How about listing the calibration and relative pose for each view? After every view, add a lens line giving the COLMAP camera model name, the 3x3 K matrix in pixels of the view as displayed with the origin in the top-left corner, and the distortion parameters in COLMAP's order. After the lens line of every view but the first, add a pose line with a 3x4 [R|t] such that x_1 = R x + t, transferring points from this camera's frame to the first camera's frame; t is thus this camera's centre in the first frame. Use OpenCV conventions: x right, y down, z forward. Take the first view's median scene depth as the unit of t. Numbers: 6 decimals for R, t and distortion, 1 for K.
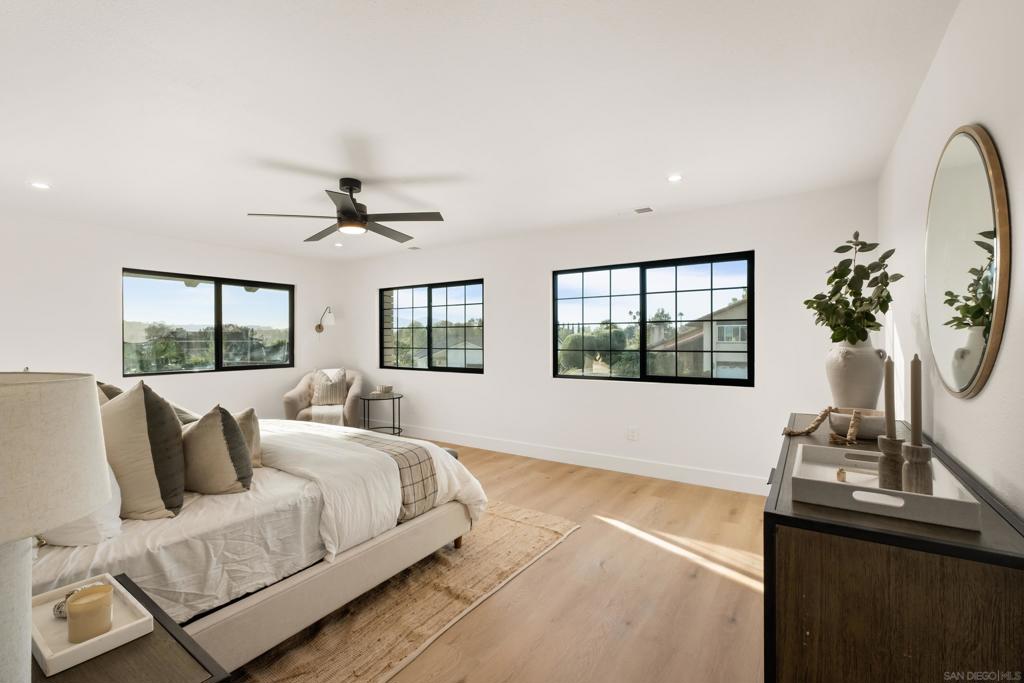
lens RADIAL K [[447.9, 0, 513.2], [0, 447.9, 343.0], [0, 0, 1]] dist [-0.008019, -0.000360]
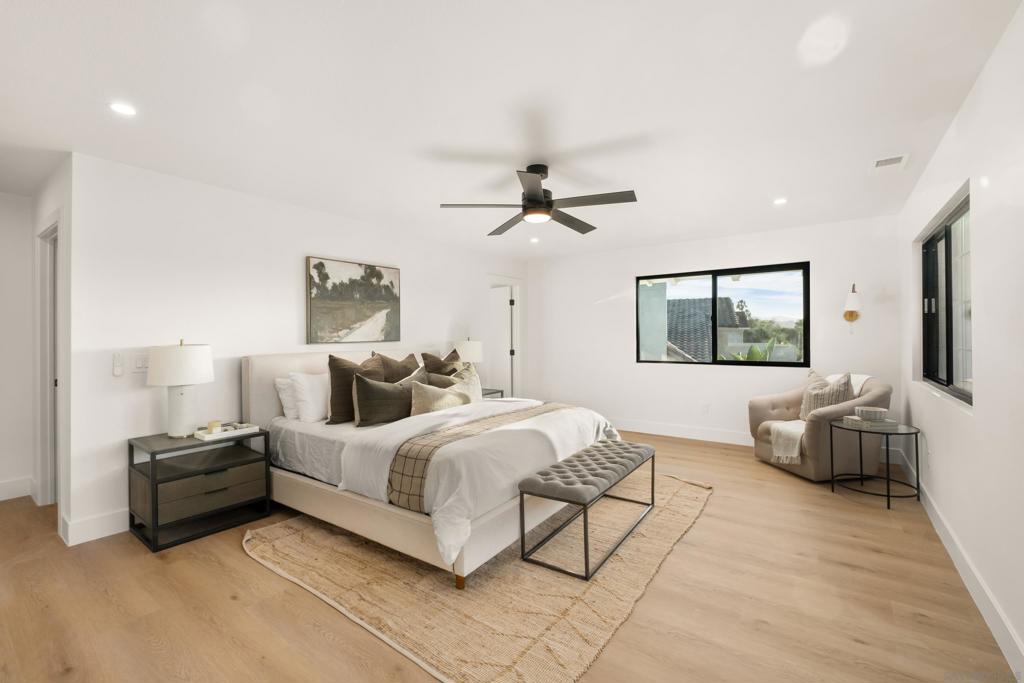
lens RADIAL K [[447.9, 0, 512.1], [0, 447.9, 336.8], [0, 0, 1]] dist [-0.008019, -0.000360]
pose [[-0.062228, 0.002351, -0.998059, 0.662047], [0.000118, 0.999997, 0.002348, -0.001778], [0.998062, 0.000029, -0.062228, 1.111170]]
